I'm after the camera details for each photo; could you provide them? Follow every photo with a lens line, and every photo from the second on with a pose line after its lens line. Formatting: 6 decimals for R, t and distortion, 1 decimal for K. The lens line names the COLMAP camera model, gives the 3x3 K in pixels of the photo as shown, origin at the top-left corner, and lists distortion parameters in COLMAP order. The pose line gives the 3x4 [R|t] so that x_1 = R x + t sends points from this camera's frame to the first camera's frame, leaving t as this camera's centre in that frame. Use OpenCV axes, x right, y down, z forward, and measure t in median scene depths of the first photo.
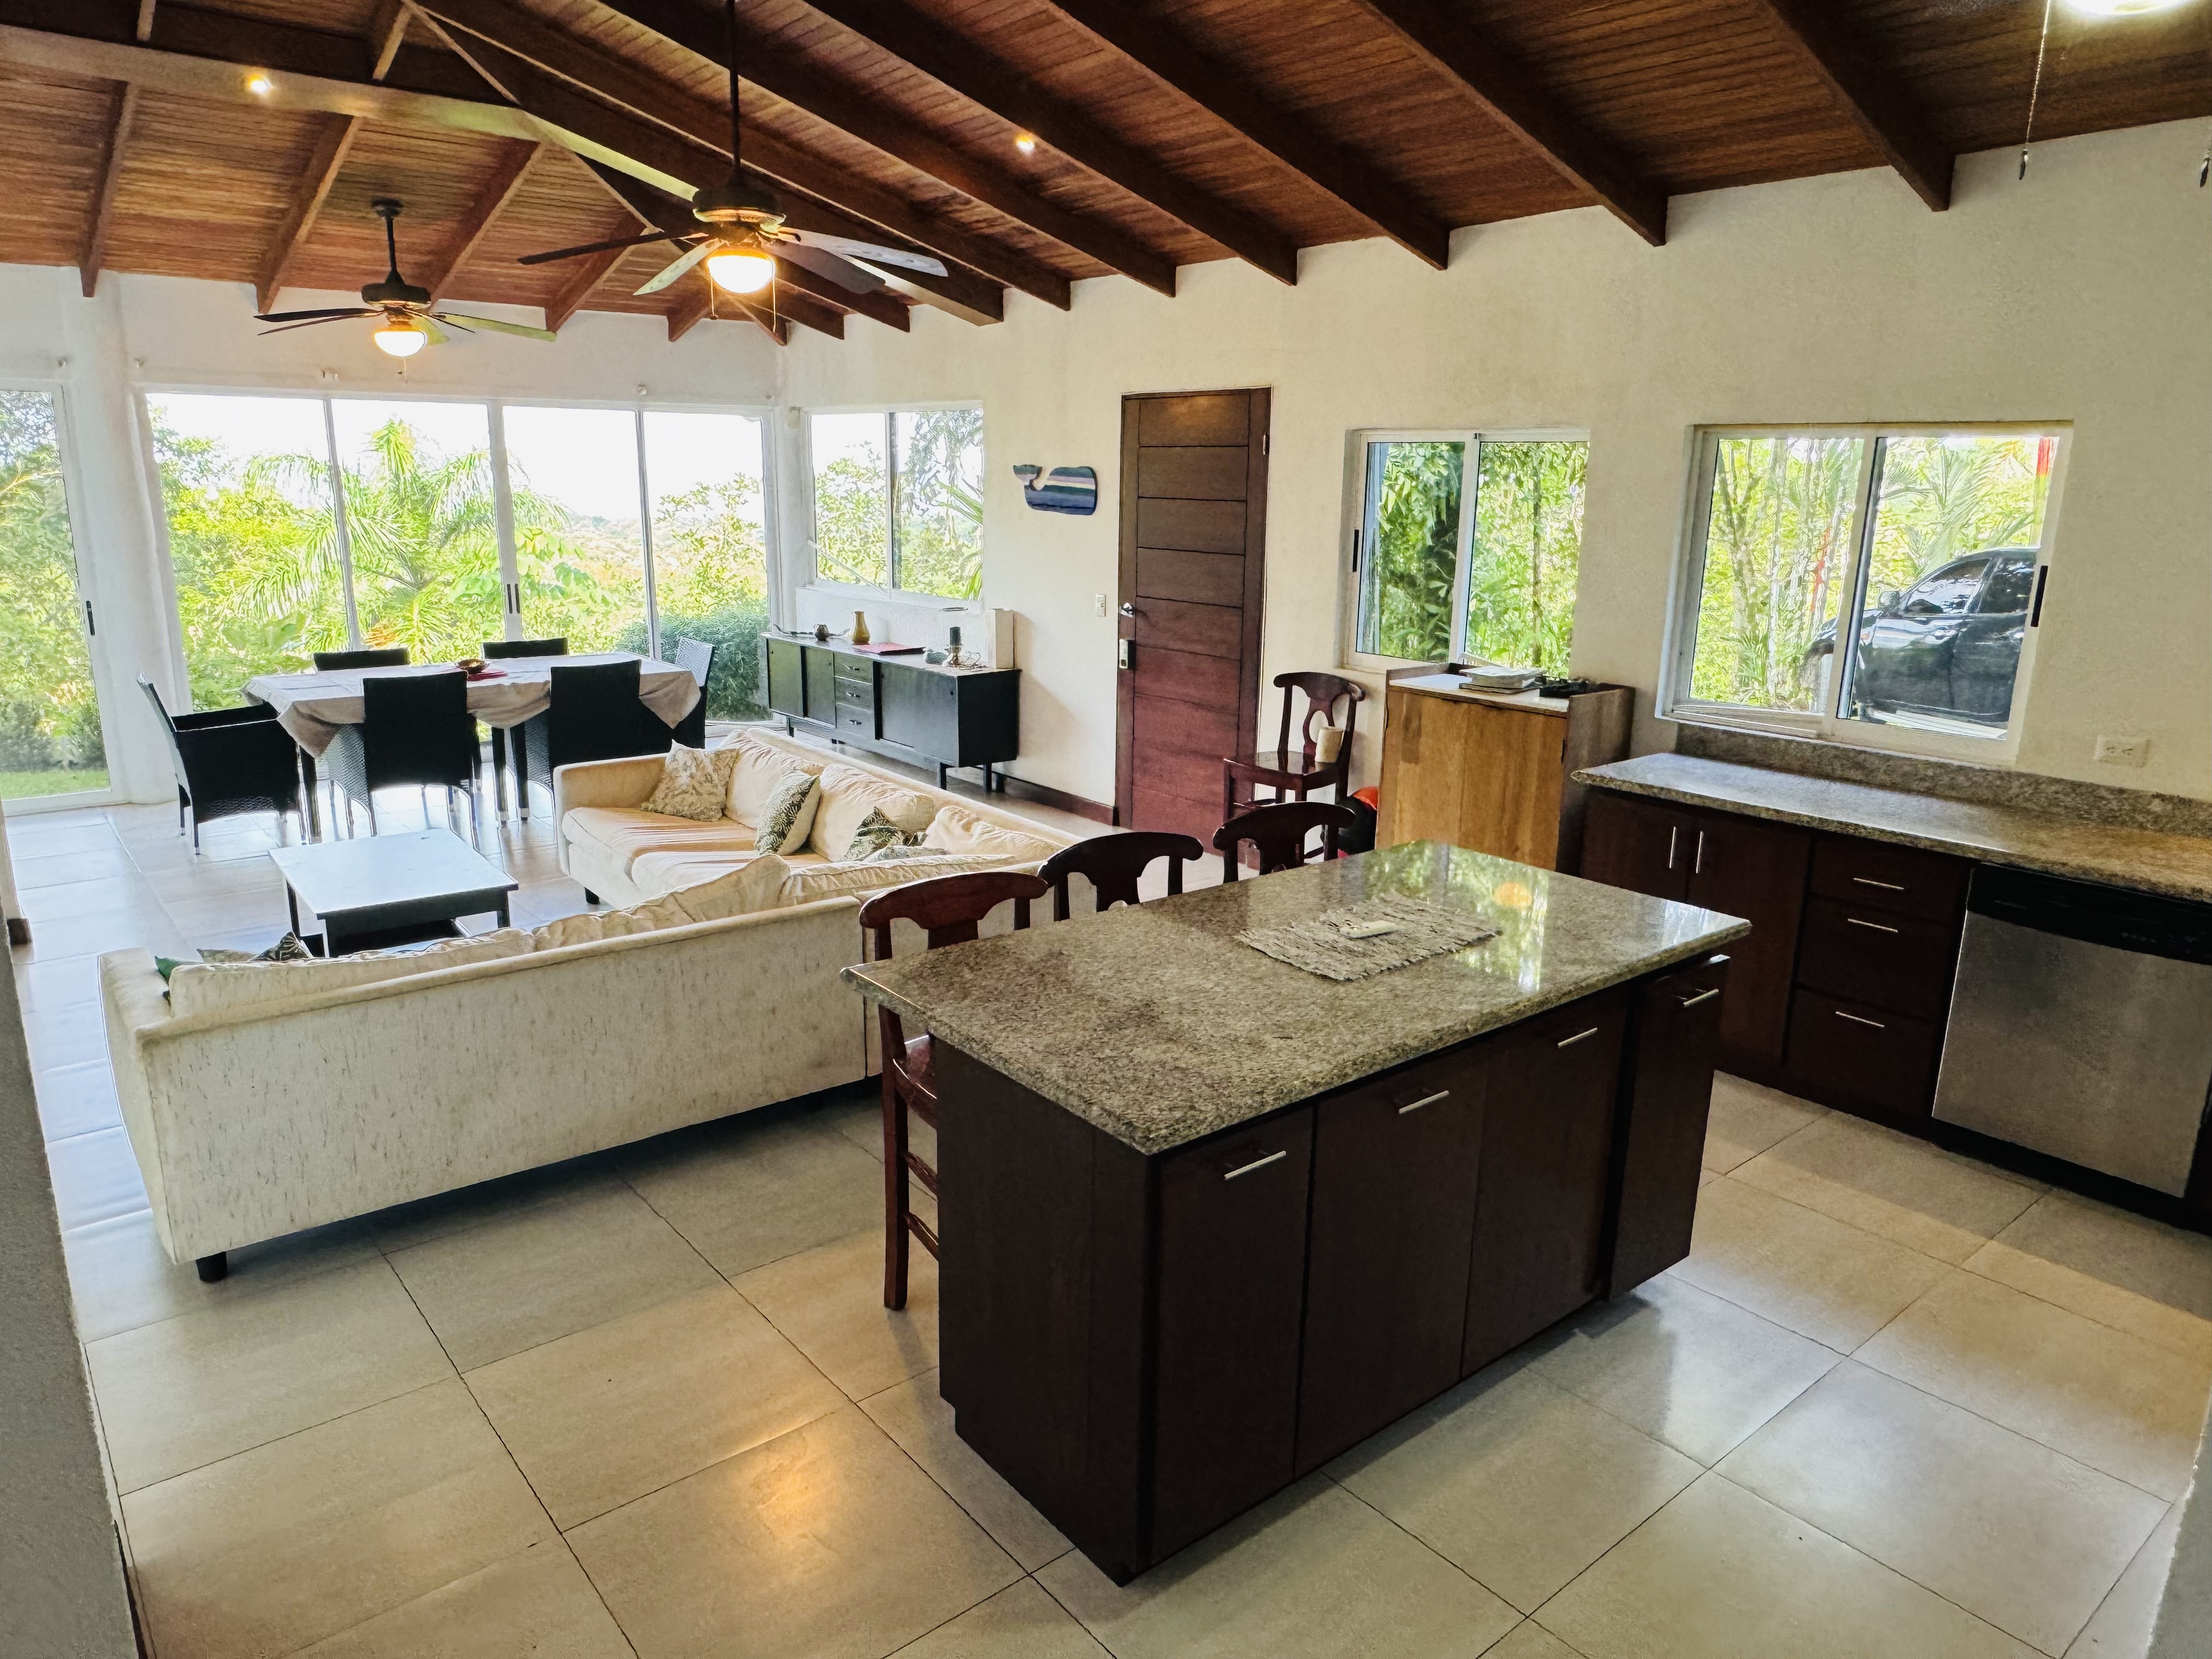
lens RADIAL K [[1442.4, 0, 1106.0], [0, 1442.4, 829.5], [0, 0, 1]] dist [-0.003659, -0.000071]
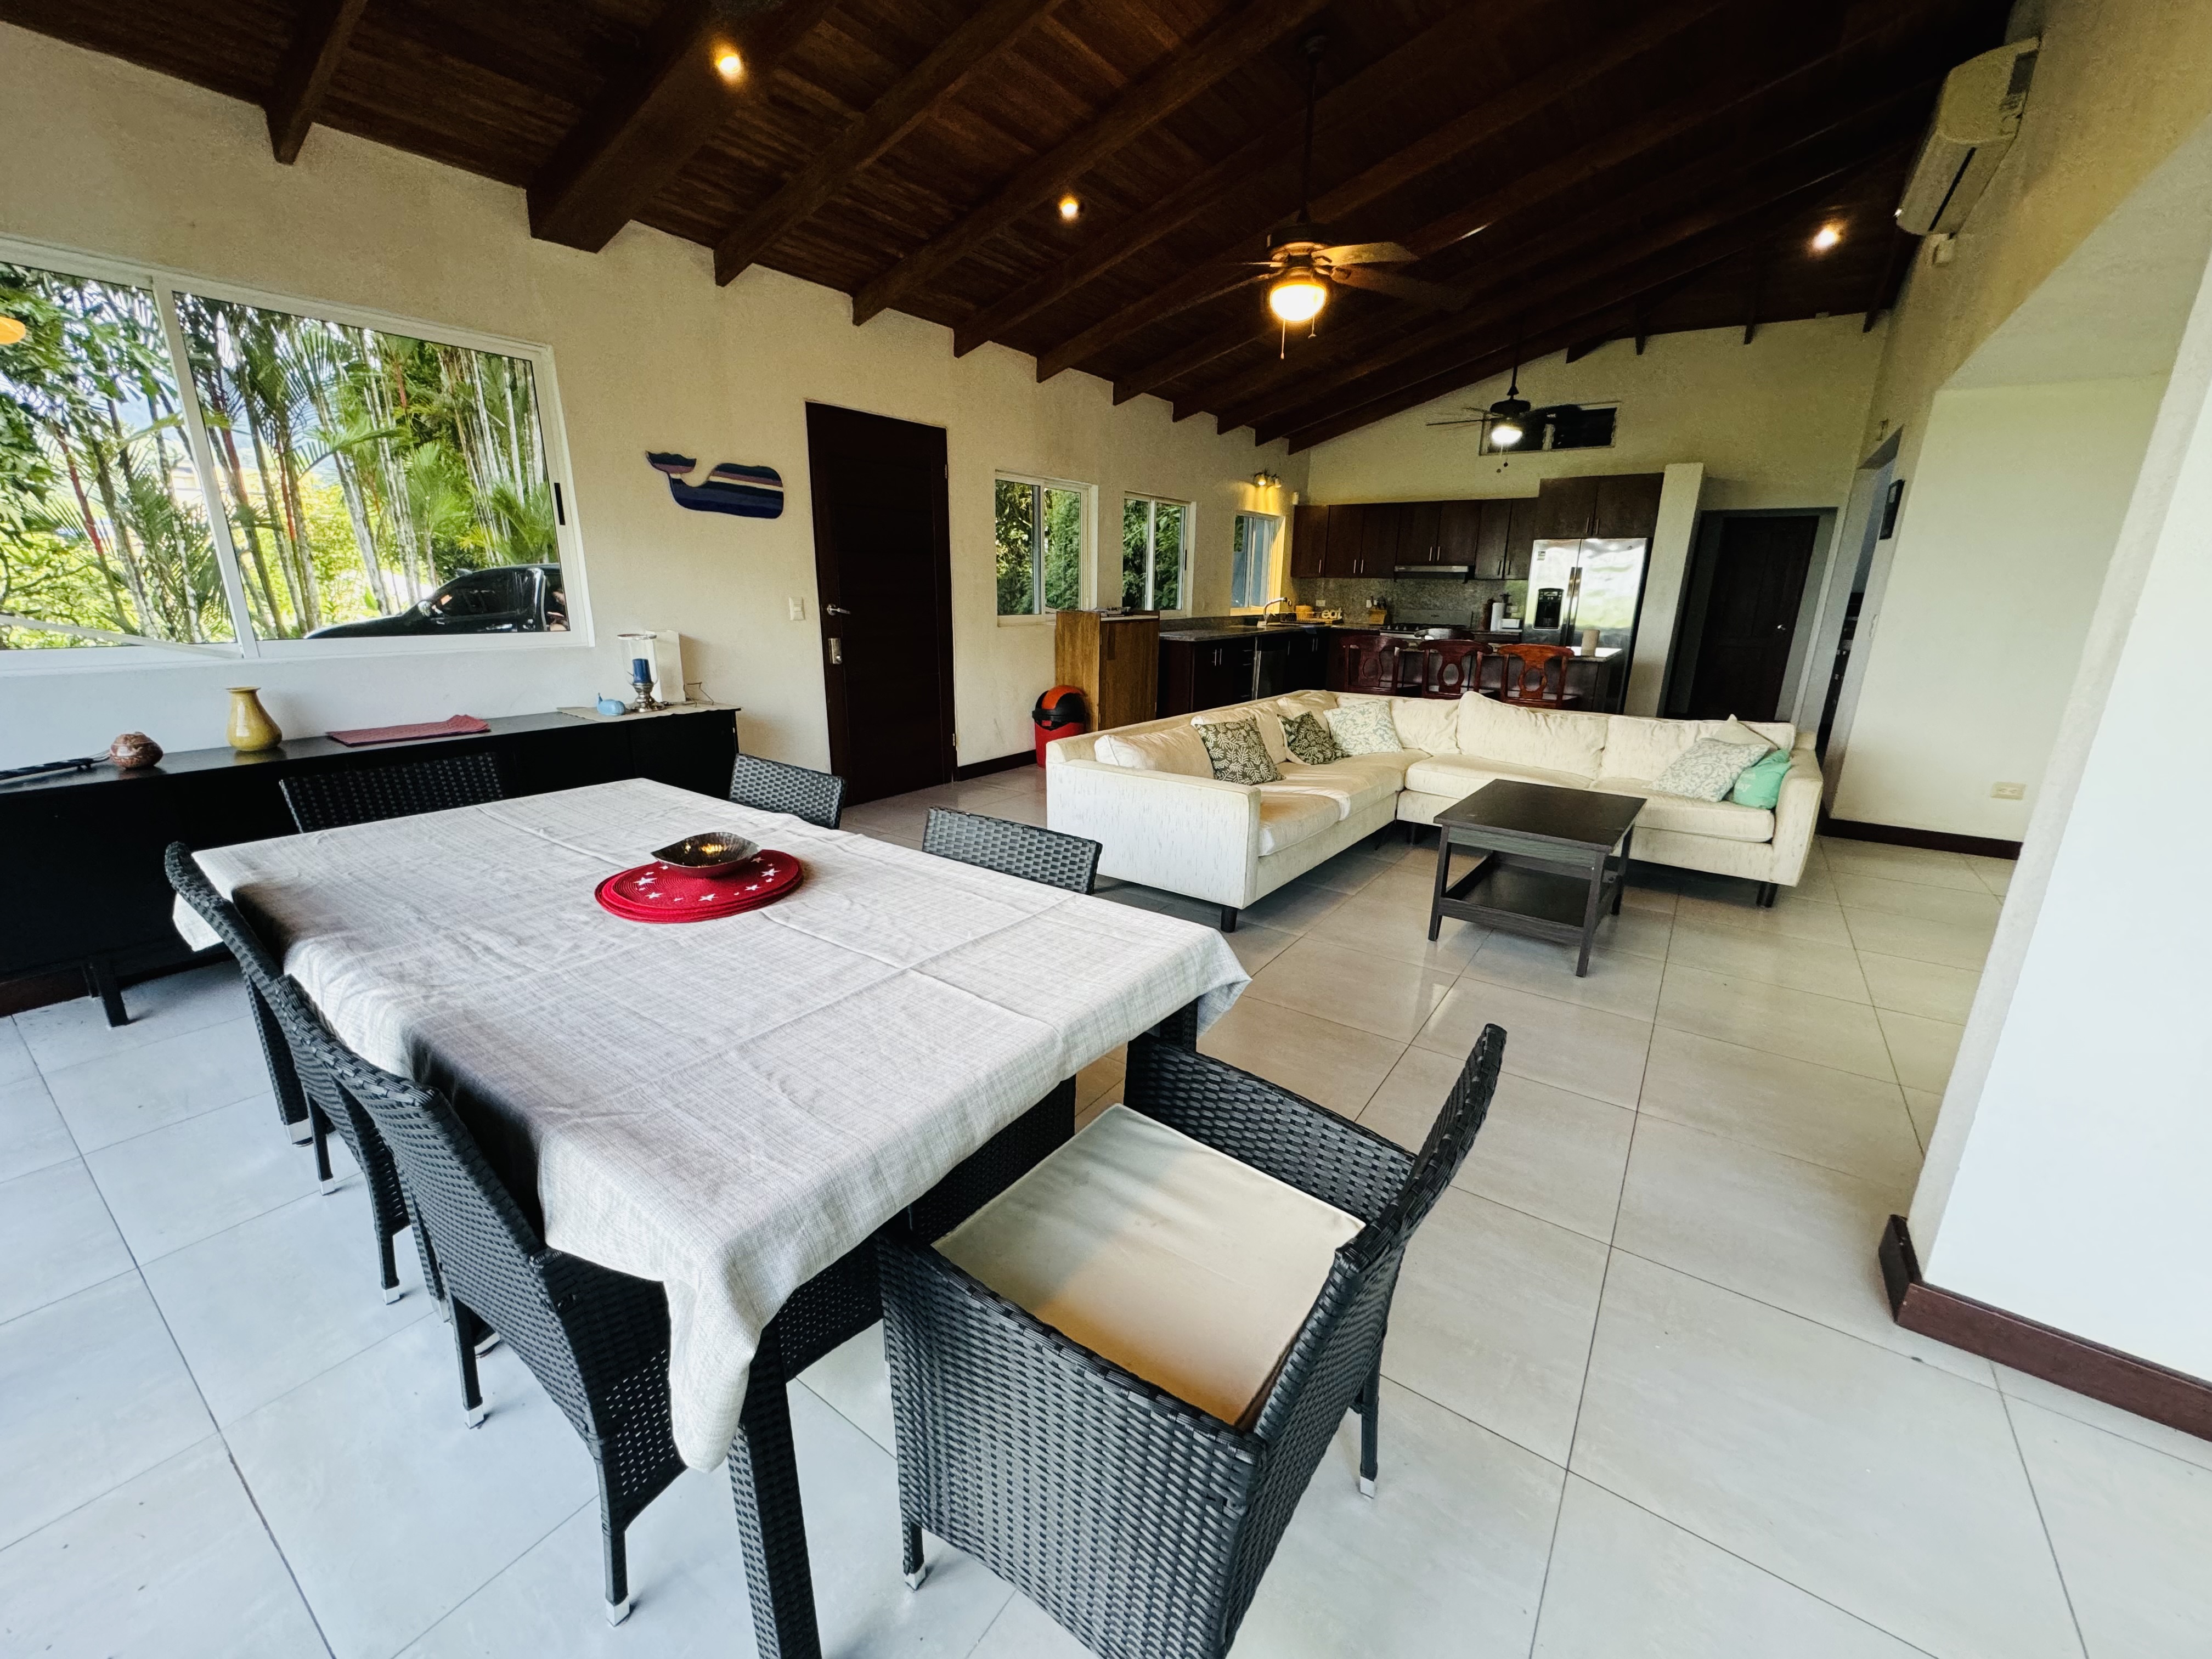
lens RADIAL K [[883.8, 0, 1106.0], [0, 883.8, 829.5], [0, 0, 1]] dist [-0.002513, 0.000455]
pose [[-0.272584, -0.278540, 0.920931, -0.724123], [0.214095, 0.915619, 0.340303, -0.188067], [-0.938009, 0.289928, -0.189949, 1.006461]]
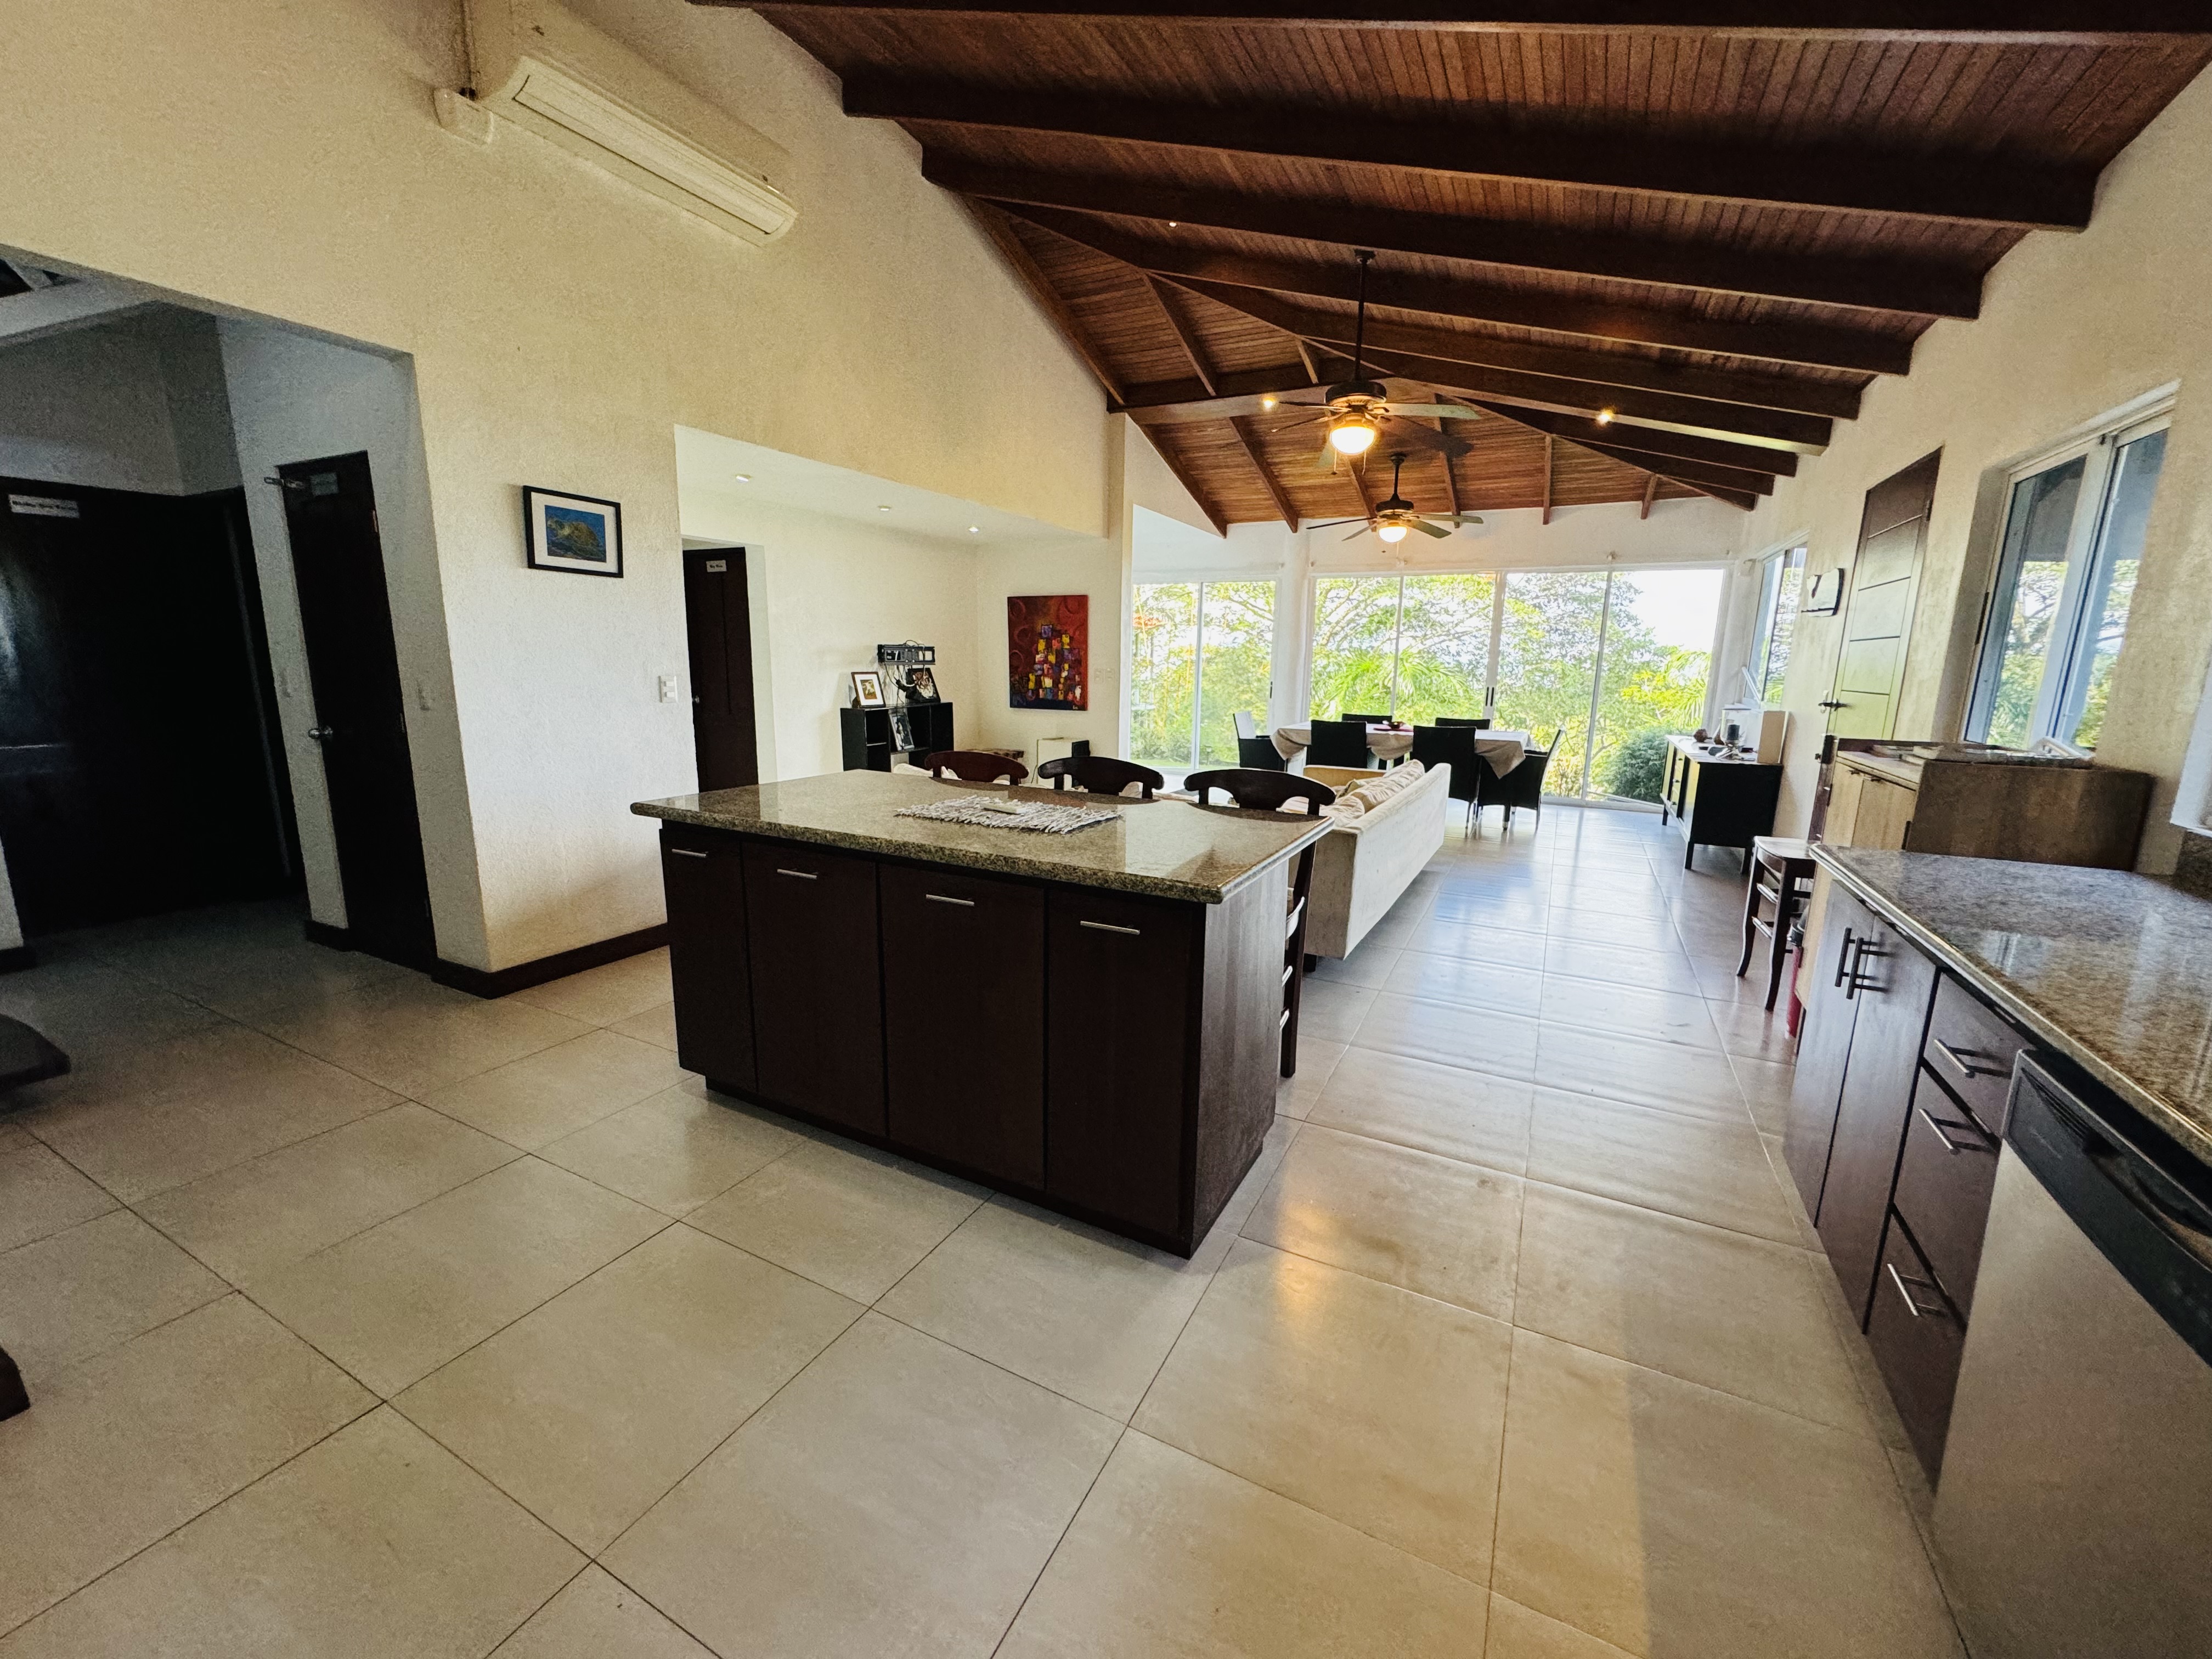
lens RADIAL K [[883.8, 0, 1106.0], [0, 883.8, 829.5], [0, 0, 1]] dist [-0.002513, 0.000455]
pose [[0.388833, 0.167437, -0.905966, 0.399665], [-0.231791, 0.969495, 0.079696, 0.000796], [0.891674, 0.179007, 0.415782, 0.317660]]
